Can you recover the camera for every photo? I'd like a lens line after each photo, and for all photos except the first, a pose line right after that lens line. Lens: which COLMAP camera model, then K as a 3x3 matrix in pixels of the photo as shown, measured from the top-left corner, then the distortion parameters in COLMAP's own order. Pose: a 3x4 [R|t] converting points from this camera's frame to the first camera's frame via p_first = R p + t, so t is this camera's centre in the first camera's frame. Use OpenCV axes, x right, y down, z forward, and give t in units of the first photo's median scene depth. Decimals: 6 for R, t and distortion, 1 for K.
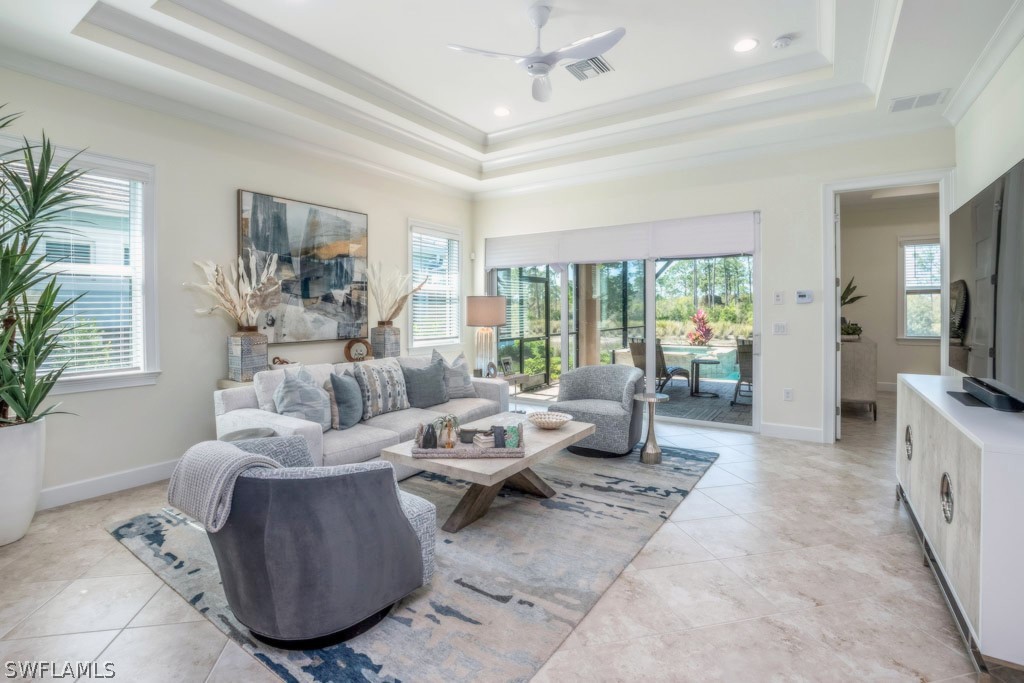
lens RADIAL K [[456.0, 0, 510.8], [0, 456.0, 310.2], [0, 0, 1]] dist [-0.032720, 0.000343]
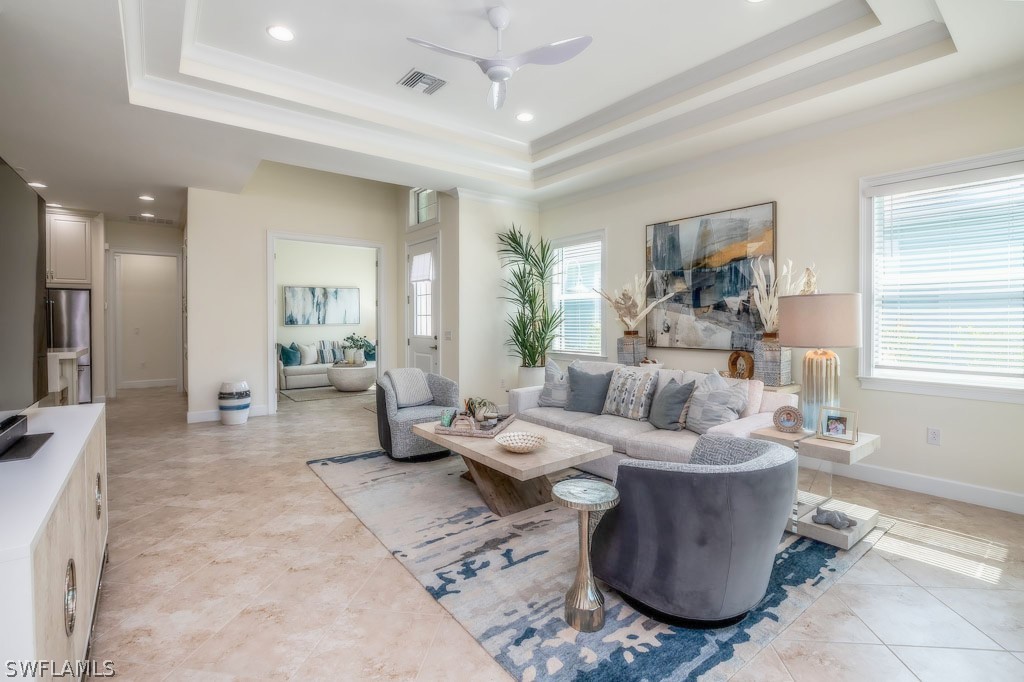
lens RADIAL K [[460.1, 0, 515.7], [0, 460.1, 321.5], [0, 0, 1]] dist [-0.027829, 0.001420]
pose [[-0.285575, 0.009121, -0.958313, 0.708220], [0.001636, 0.999958, 0.009029, -0.004284], [0.958355, 0.001011, -0.285578, 0.928169]]
